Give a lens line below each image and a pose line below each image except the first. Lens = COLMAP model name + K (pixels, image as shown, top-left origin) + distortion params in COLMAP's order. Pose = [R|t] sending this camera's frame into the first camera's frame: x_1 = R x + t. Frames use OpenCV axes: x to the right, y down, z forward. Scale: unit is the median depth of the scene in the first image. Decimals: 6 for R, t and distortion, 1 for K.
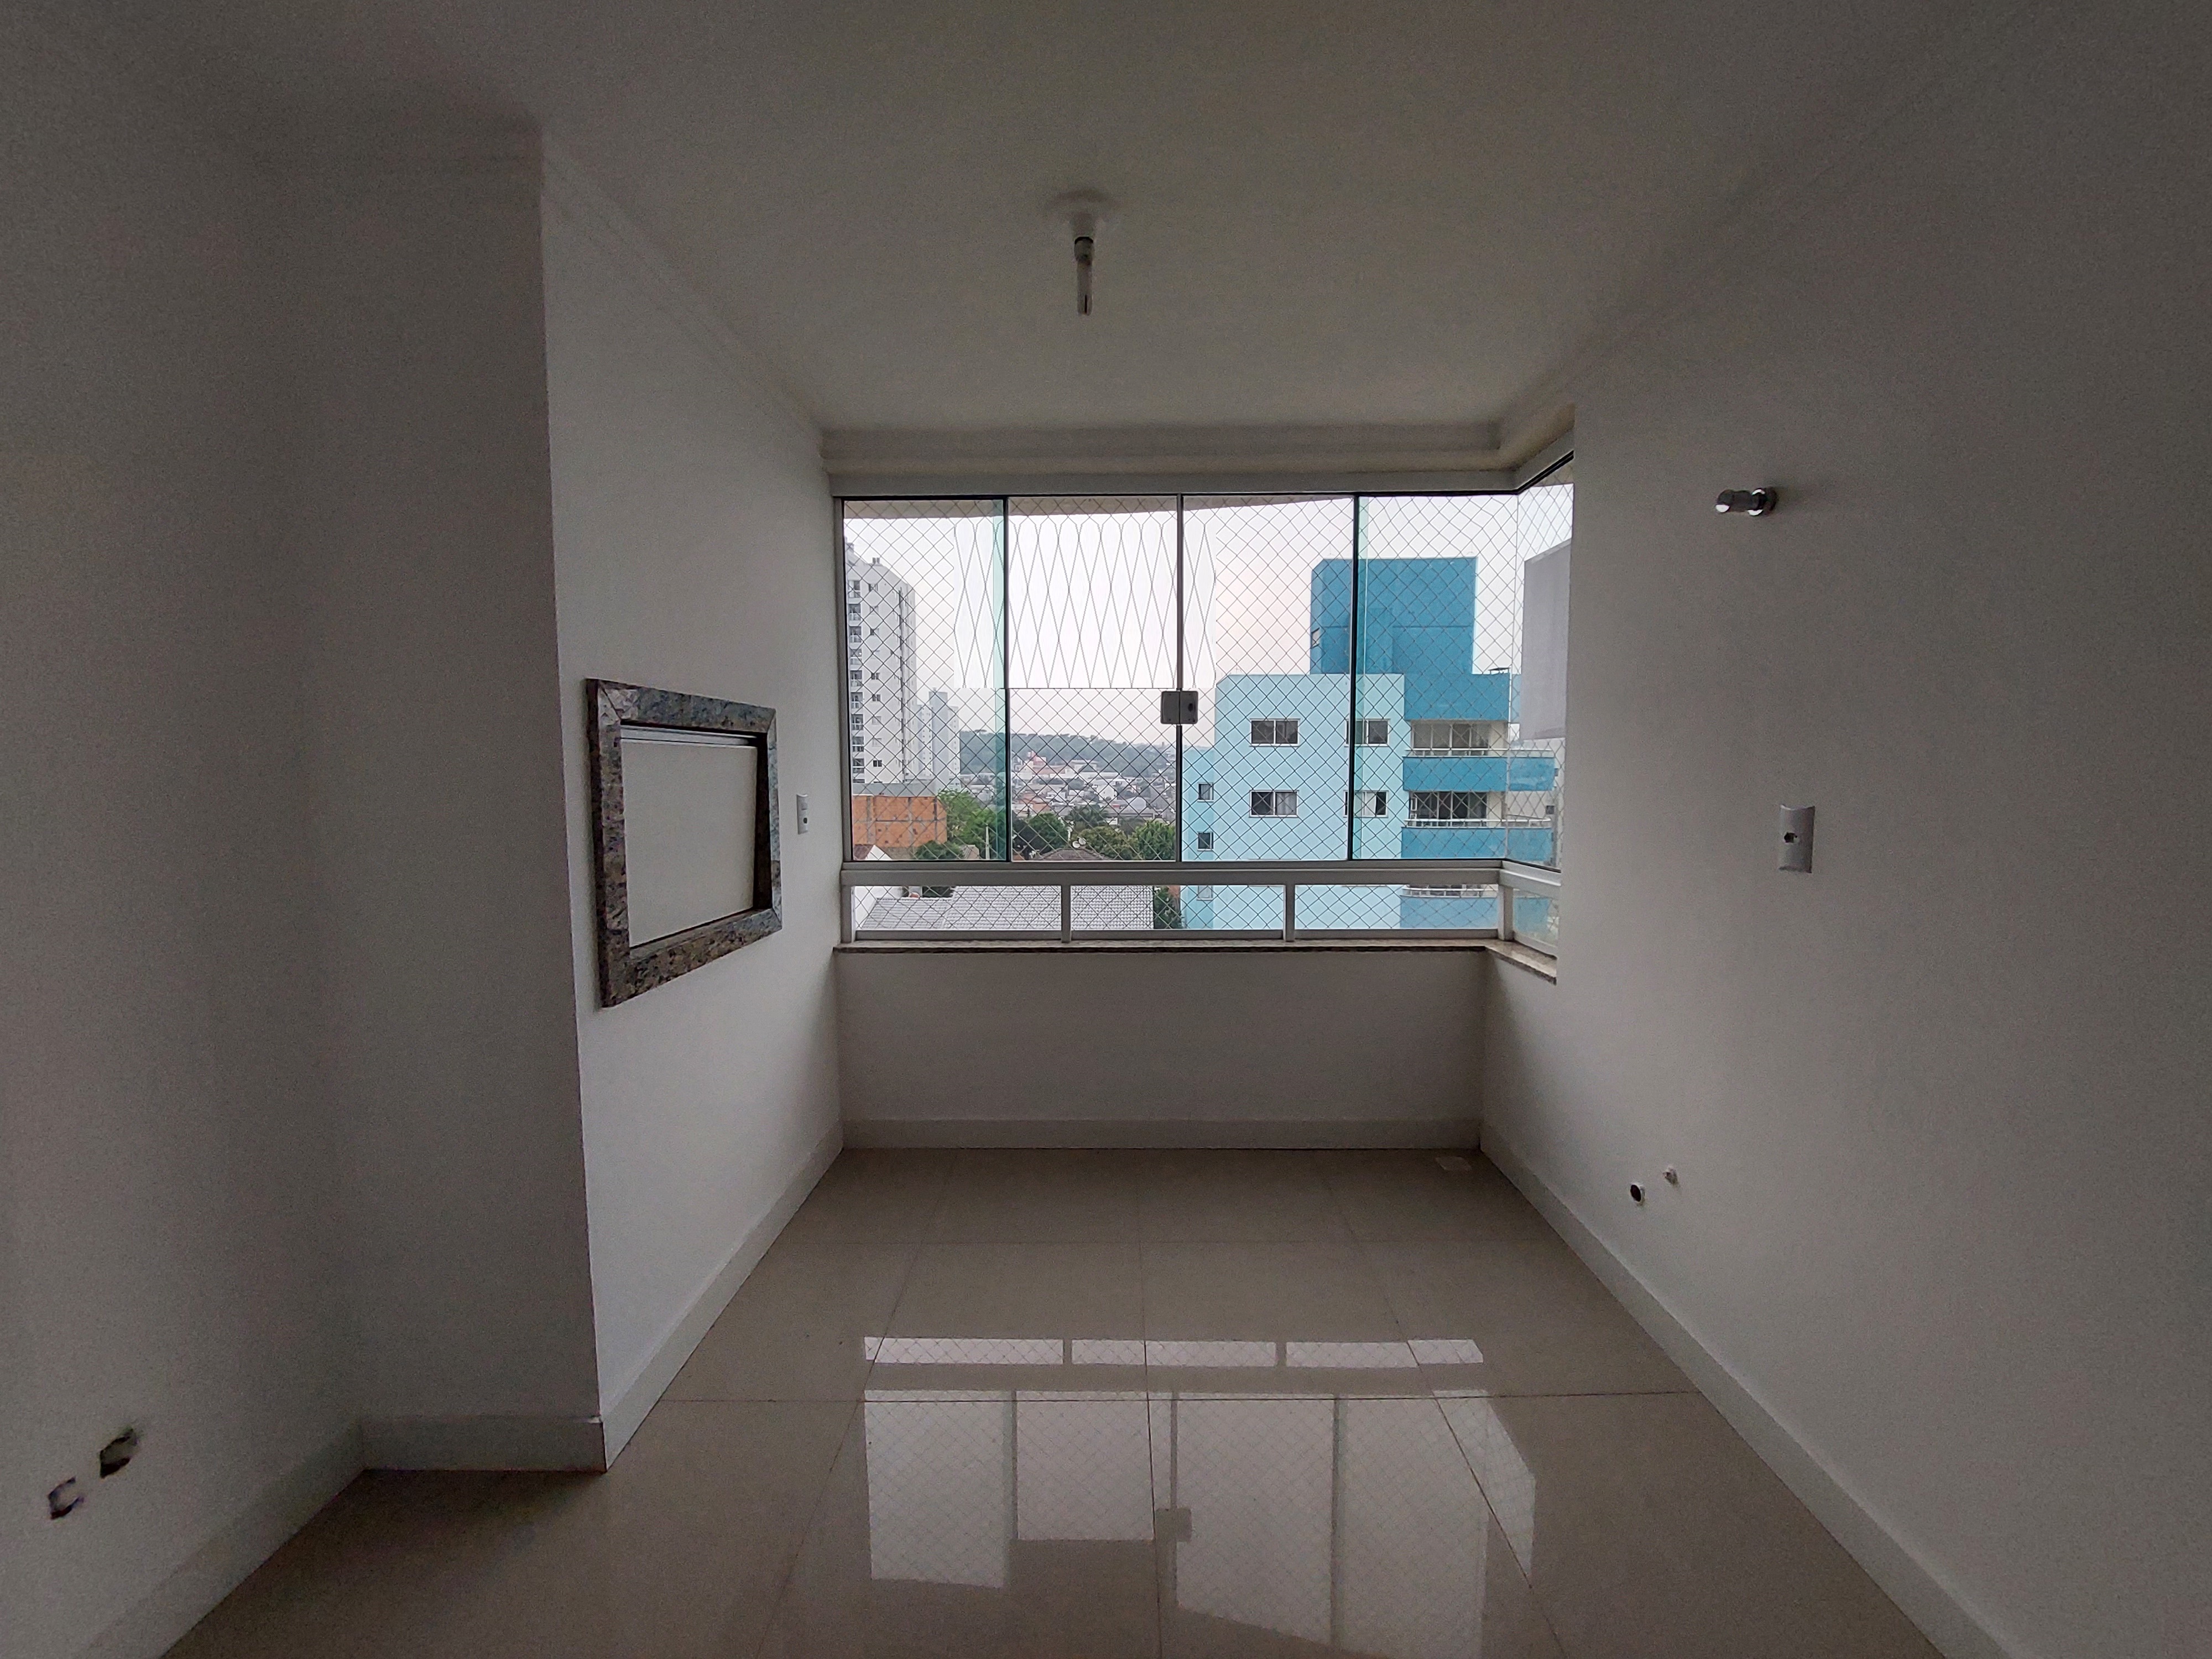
lens RADIAL K [[879.2, 0, 1119.0], [0, 879.2, 830.1], [0, 0, 1]] dist [-0.000910, 0.000009]
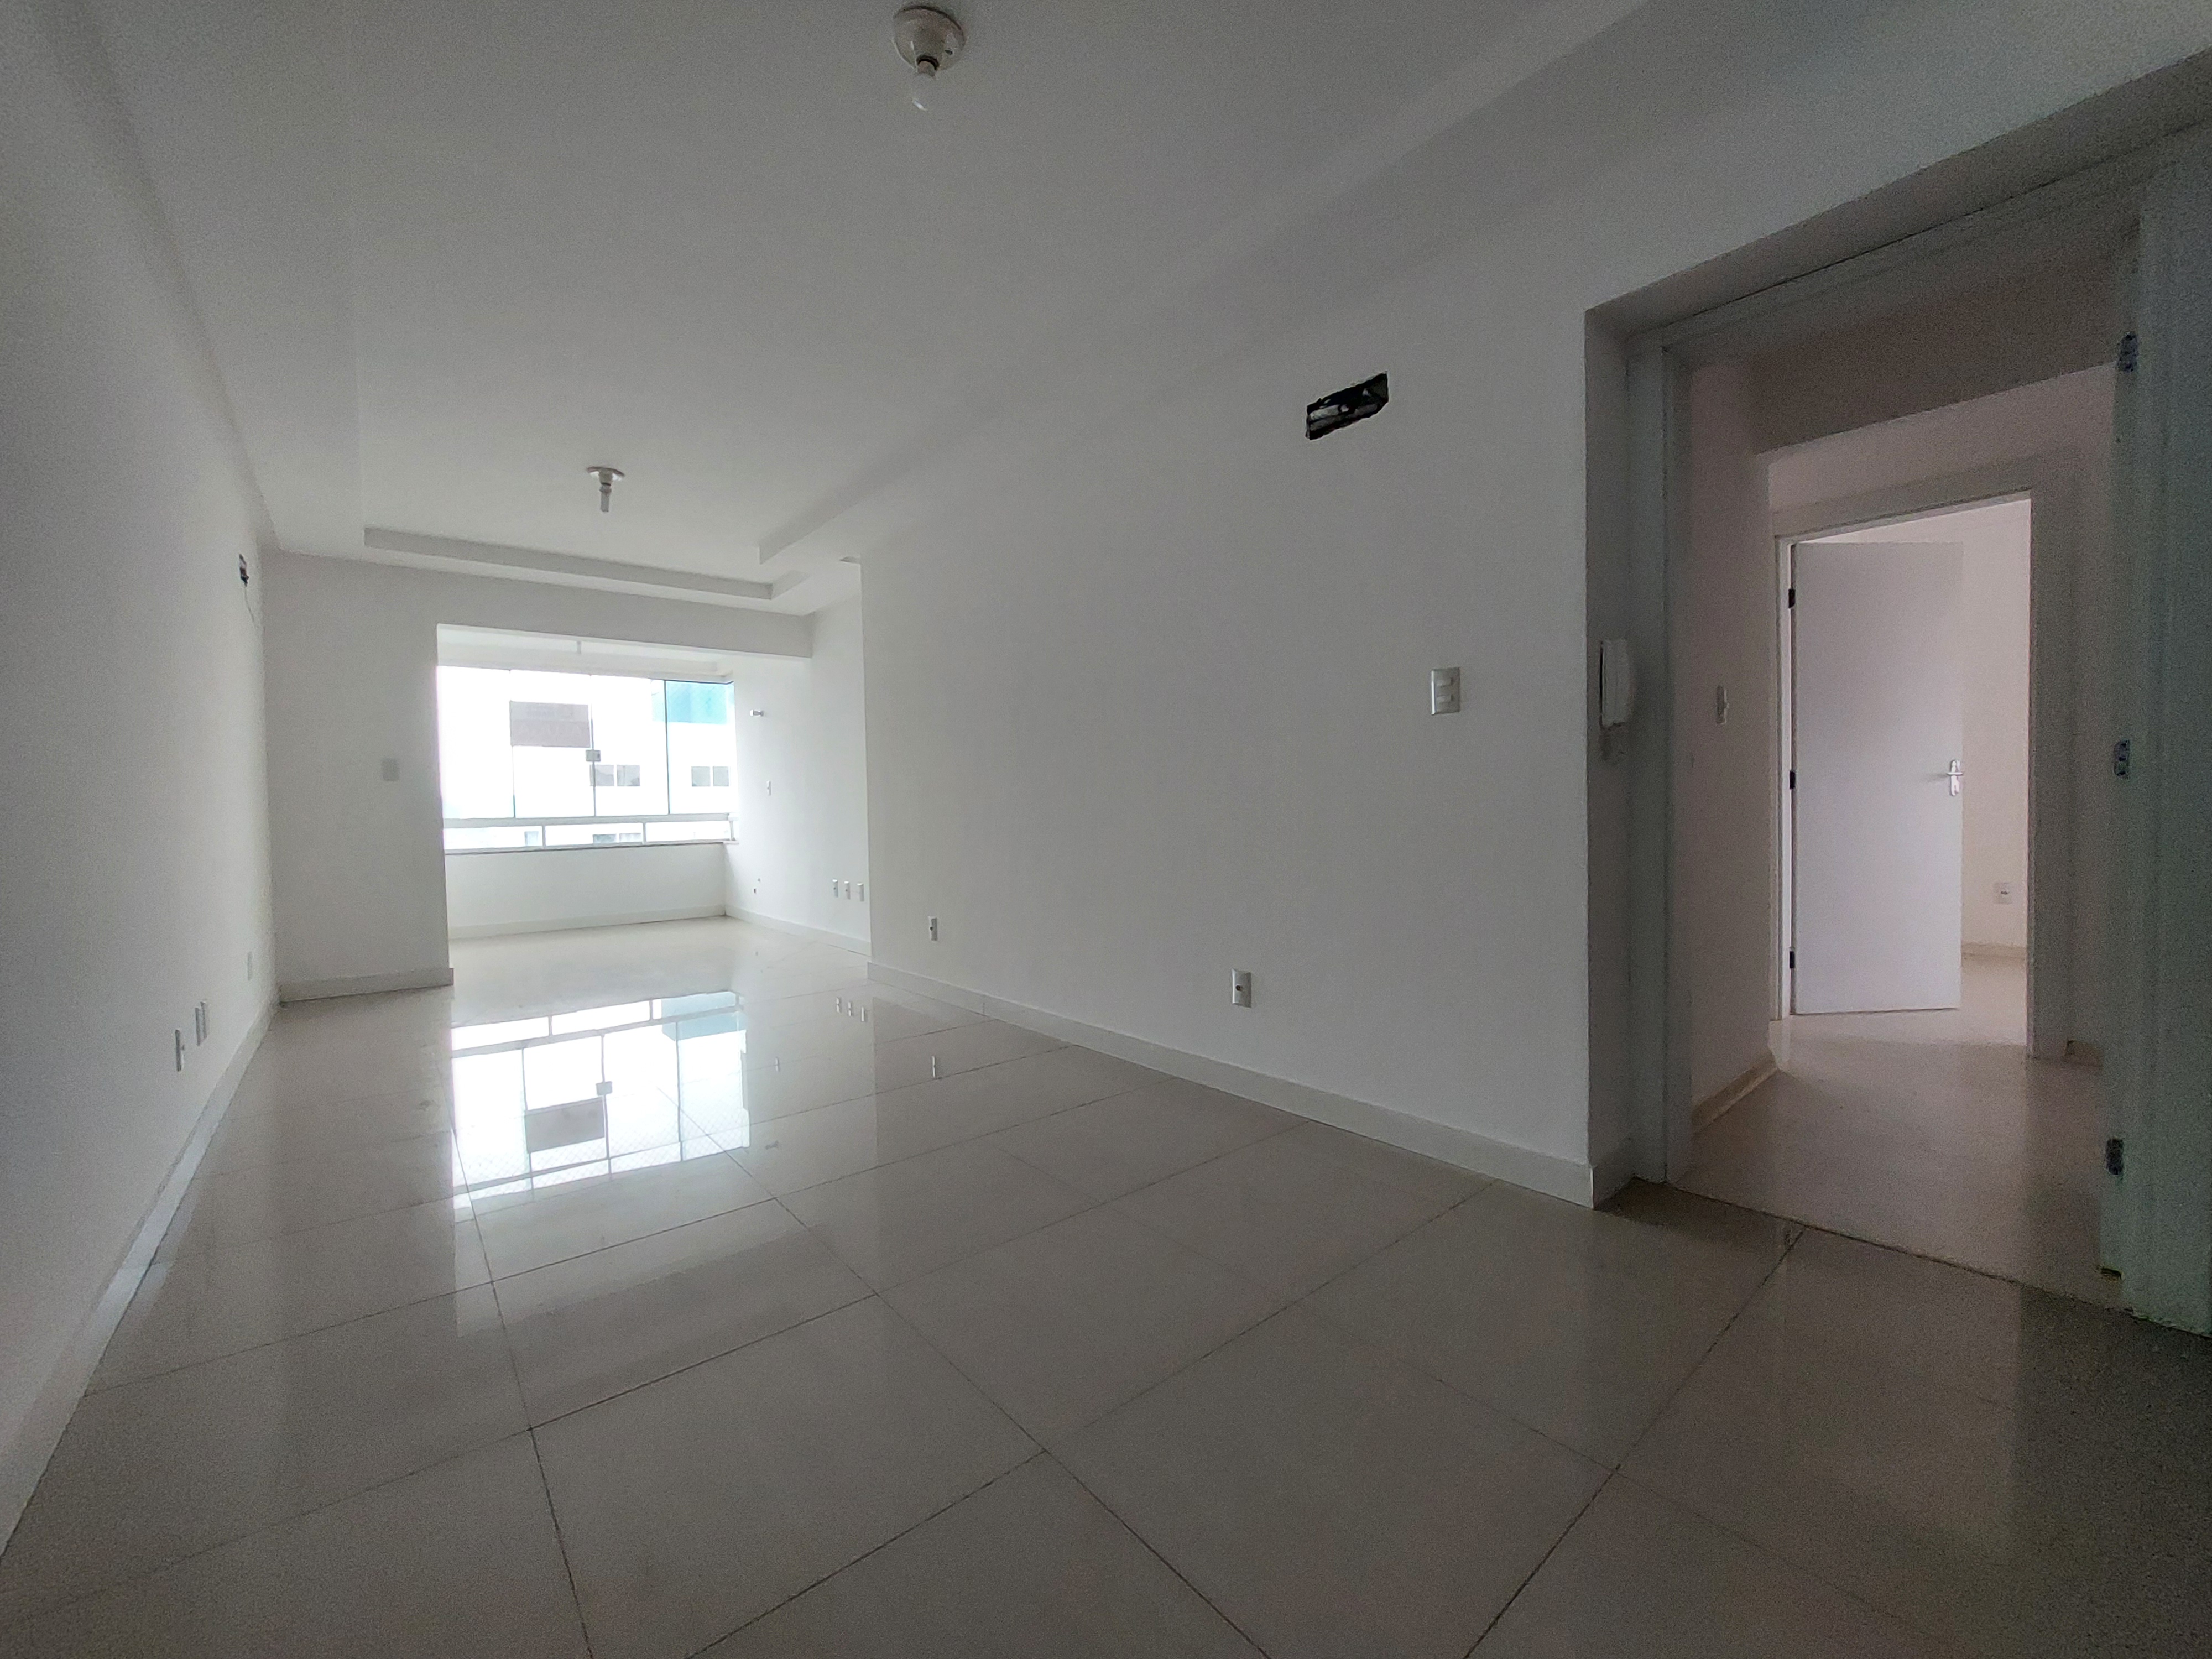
lens RADIAL K [[879.2, 0, 1119.0], [0, 879.2, 830.1], [0, 0, 1]] dist [-0.000910, 0.000009]
pose [[0.764451, -0.029896, 0.643989, -0.321540], [0.066727, 0.997228, -0.032914, 0.203011], [-0.641220, 0.068133, 0.764327, -1.492438]]
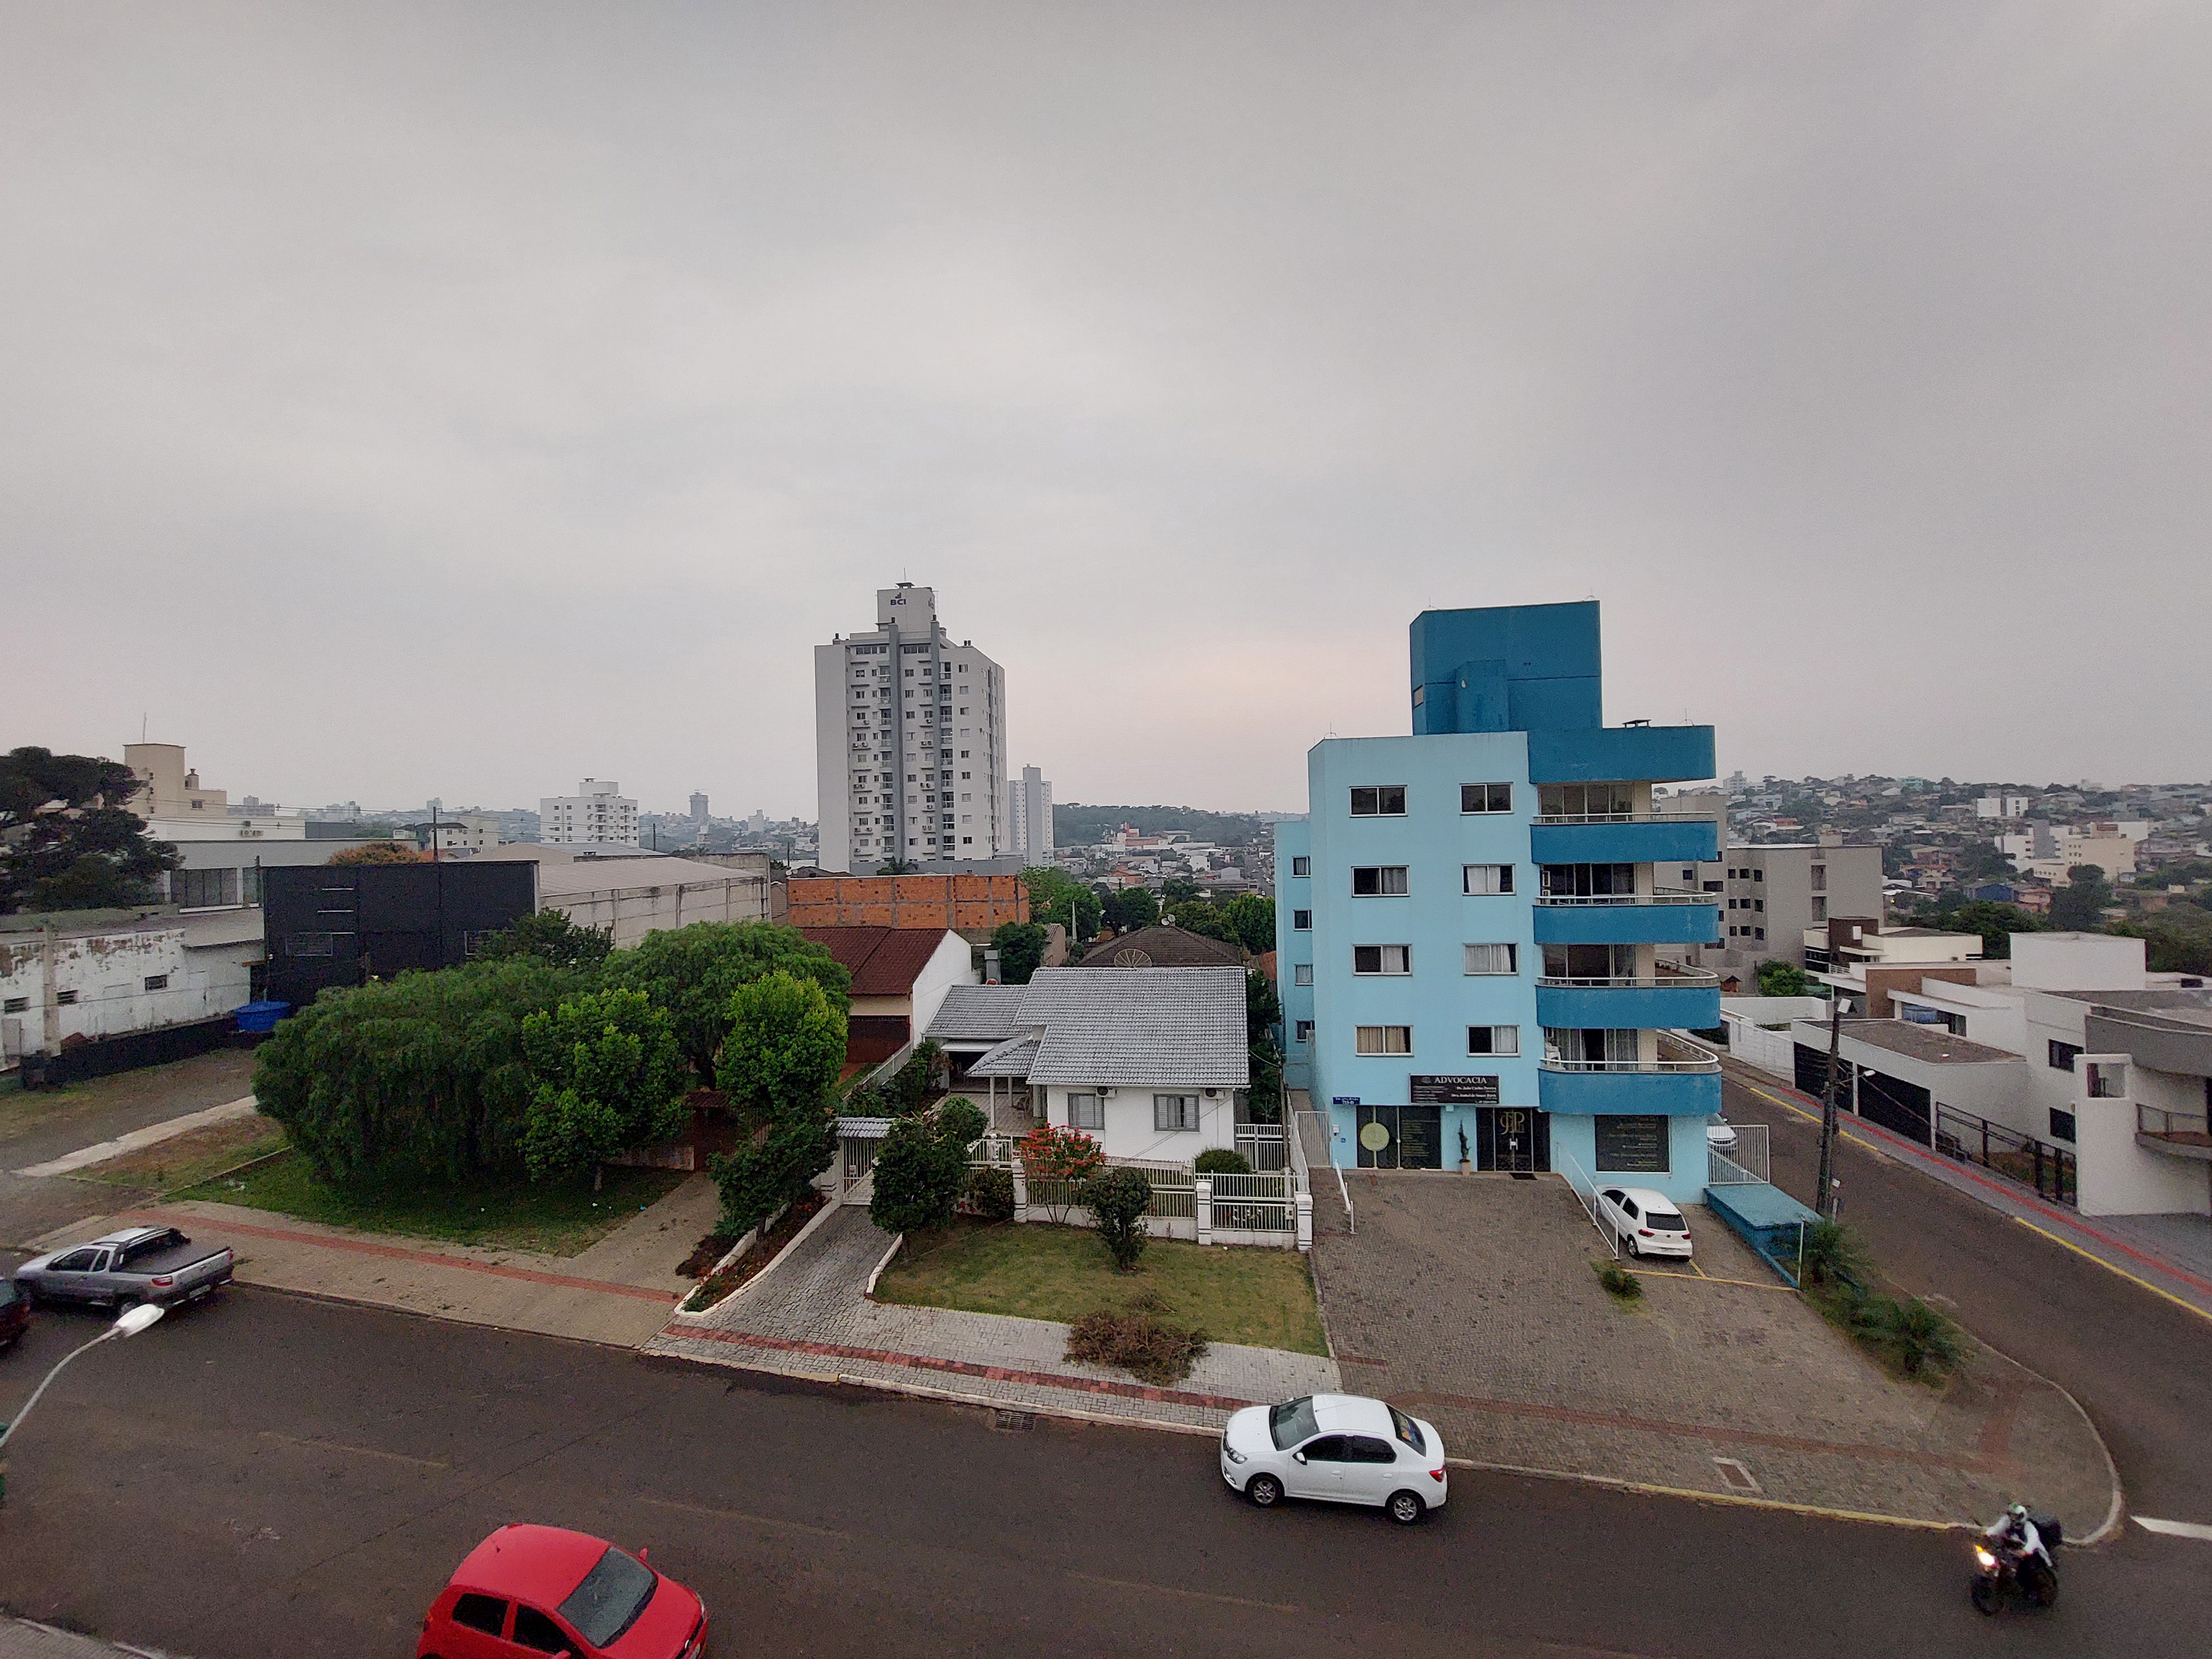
lens RADIAL K [[879.2, 0, 1119.0], [0, 879.2, 830.1], [0, 0, 1]] dist [-0.000910, 0.000009]
pose [[0.994138, -0.023849, -0.105458, 0.006757], [0.015293, 0.996580, -0.081210, -0.009363], [0.107034, 0.079121, 0.991102, 0.064402]]
